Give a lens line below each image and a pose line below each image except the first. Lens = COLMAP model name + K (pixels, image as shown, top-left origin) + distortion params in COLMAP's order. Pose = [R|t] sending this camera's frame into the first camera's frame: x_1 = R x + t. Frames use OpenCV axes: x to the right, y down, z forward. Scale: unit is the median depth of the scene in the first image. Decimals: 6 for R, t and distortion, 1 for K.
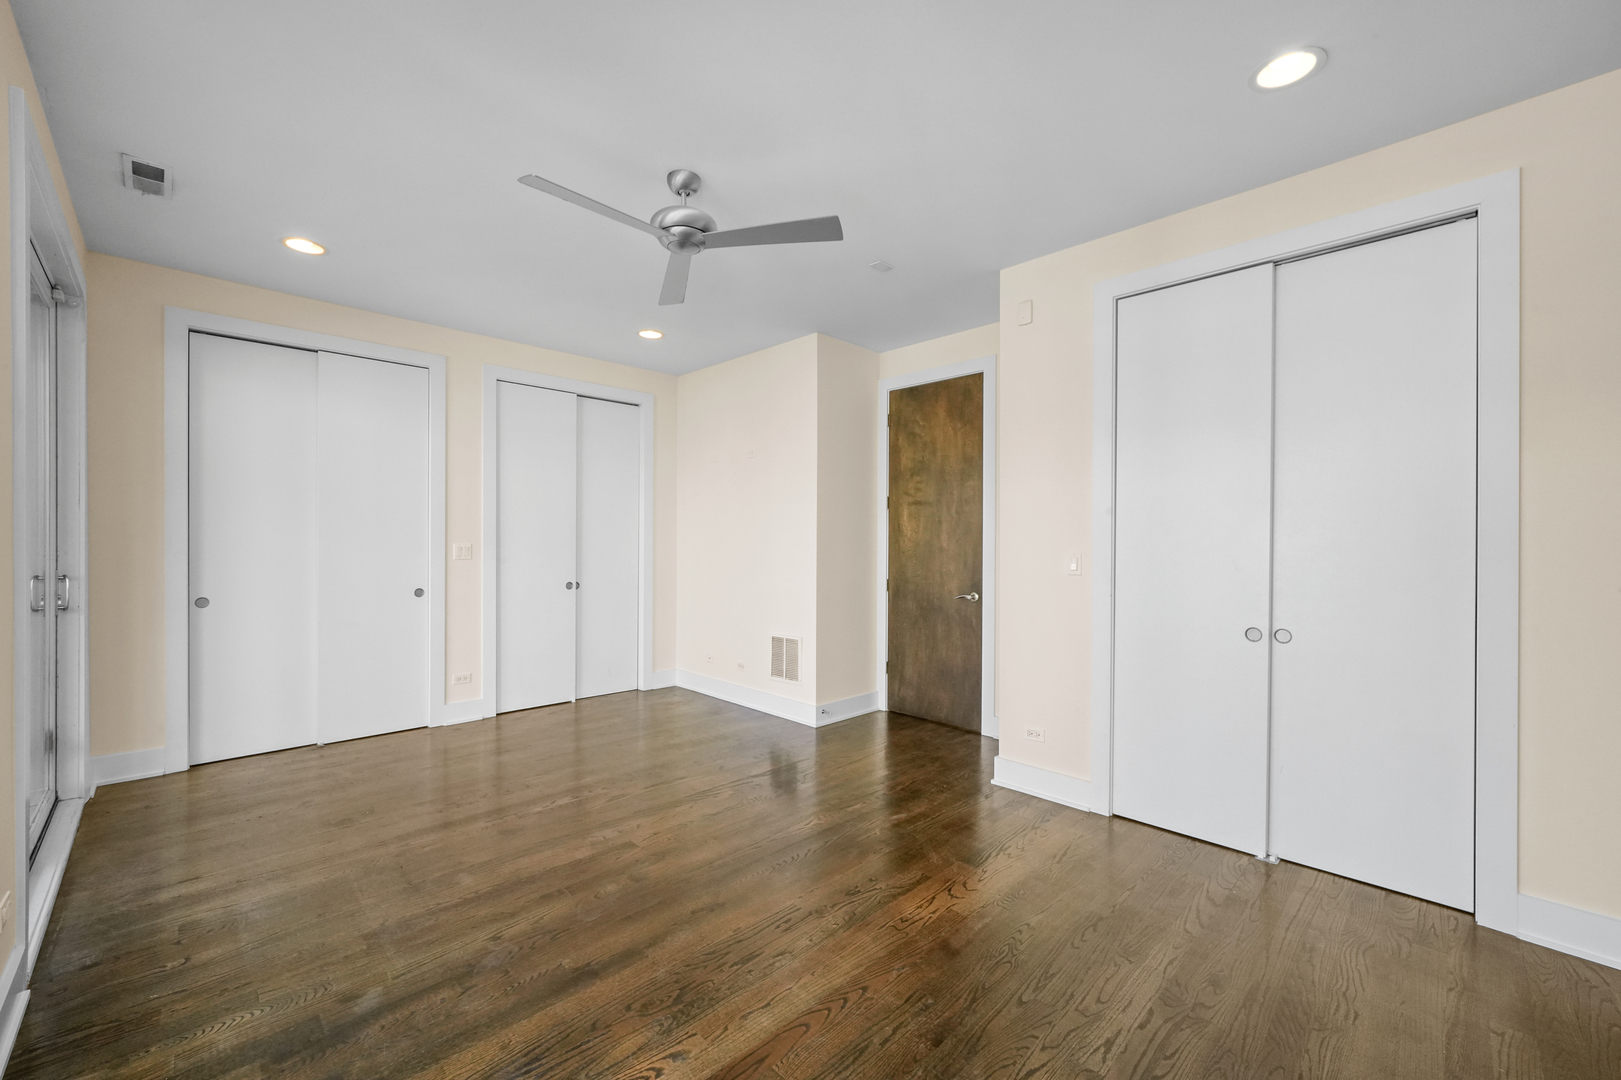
lens RADIAL K [[639.9, 0, 819.3], [0, 639.9, 536.1], [0, 0, 1]] dist [-0.013219, 0.000434]
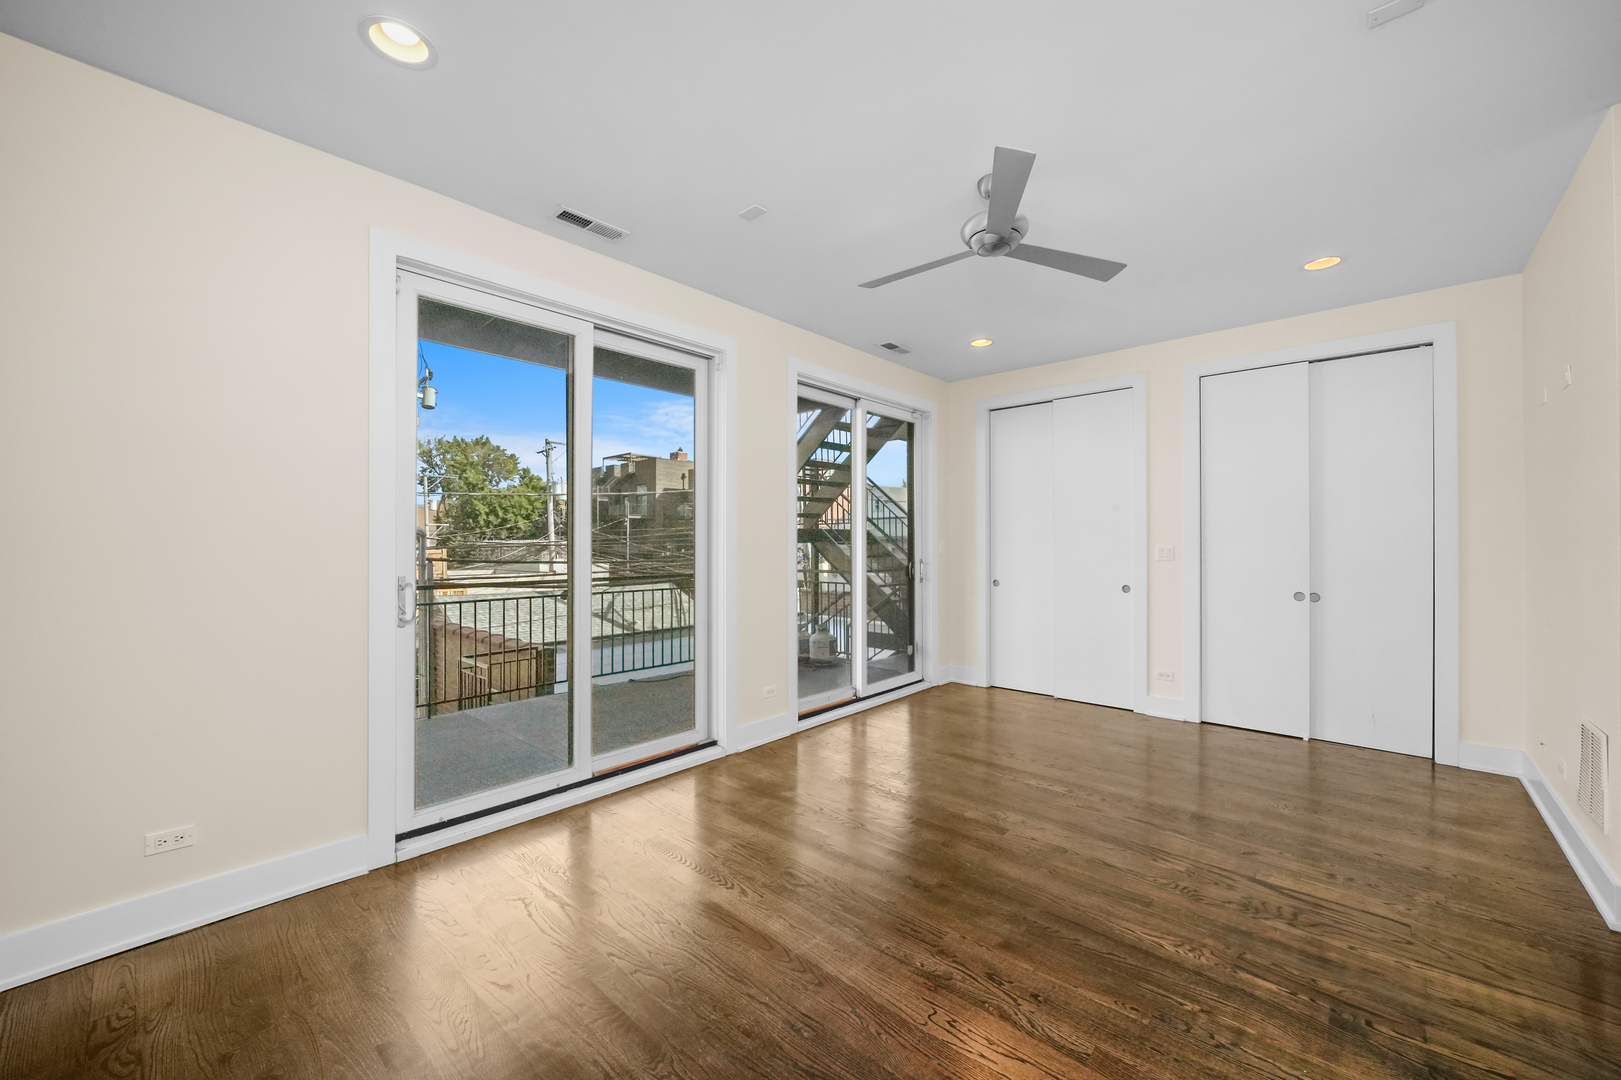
lens RADIAL K [[617.7, 0, 804.2], [0, 617.7, 527.5], [0, 0, 1]] dist [-0.016368, 0.002711]
pose [[0.048110, -0.028725, -0.998429, 0.607375], [0.008990, 0.999558, -0.028324, 0.008683], [0.998802, -0.007613, 0.048347, 0.534648]]
